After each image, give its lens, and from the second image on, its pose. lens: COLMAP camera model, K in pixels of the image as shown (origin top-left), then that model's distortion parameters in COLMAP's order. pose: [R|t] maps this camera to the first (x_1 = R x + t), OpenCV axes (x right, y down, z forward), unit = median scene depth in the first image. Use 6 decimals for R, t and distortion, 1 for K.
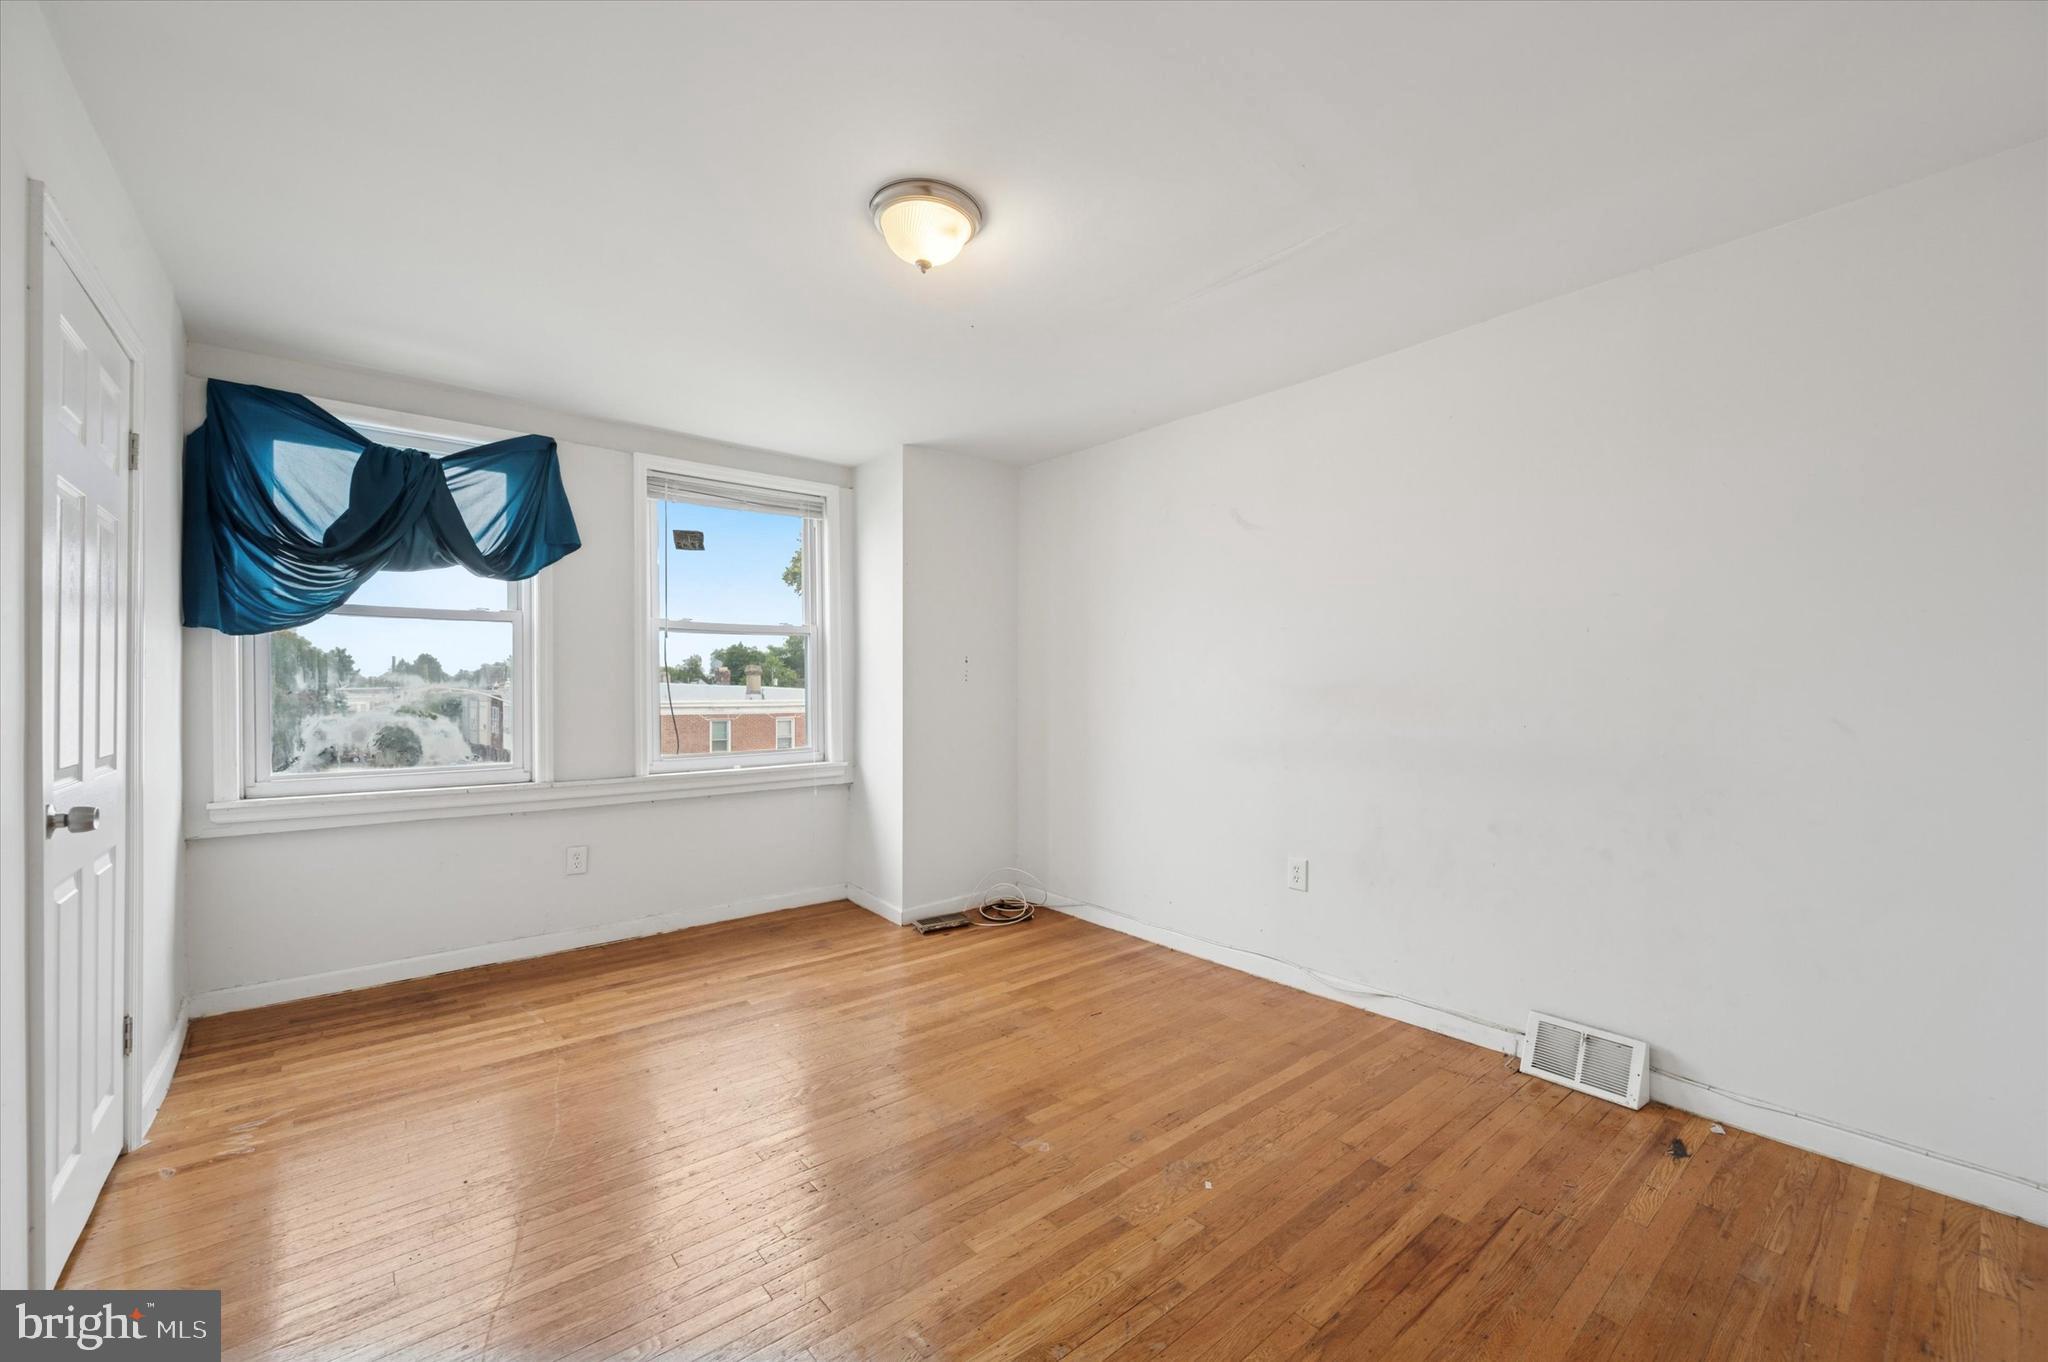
lens RADIAL K [[837.9, 0, 1015.0], [0, 837.9, 687.4], [0, 0, 1]] dist [0.001489, 0.000126]
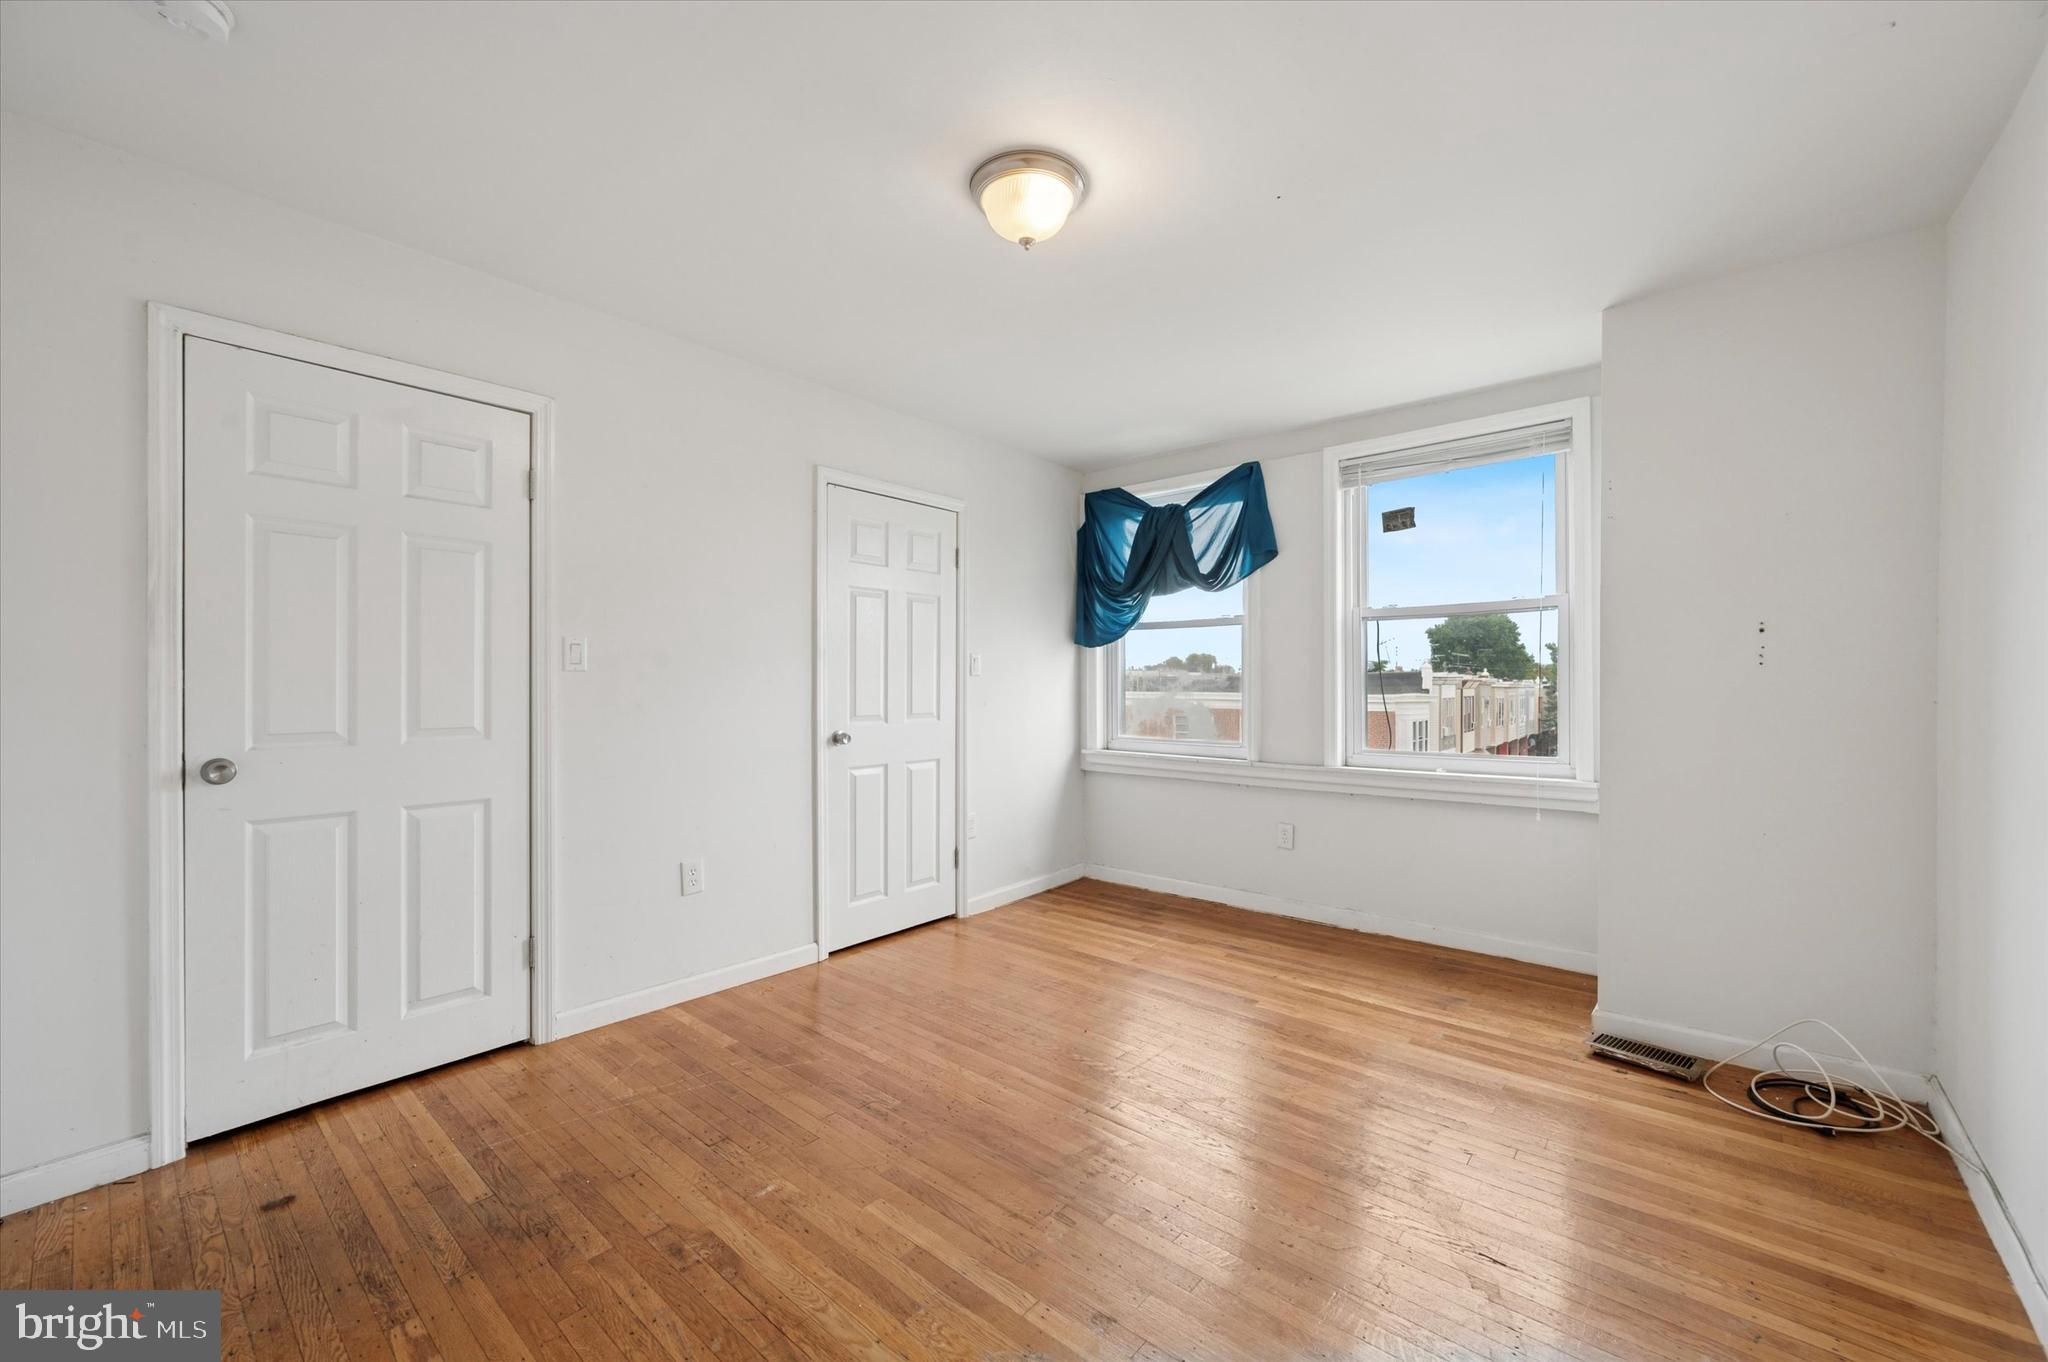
lens RADIAL K [[806.3, 0, 1015.7], [0, 806.3, 679.4], [0, 0, 1]] dist [-0.000986, -0.000124]
pose [[0.147937, -0.005255, -0.988983, 0.532534], [0.000523, 0.999986, -0.005235, 0.006858], [0.988997, 0.000257, 0.147938, 0.556571]]
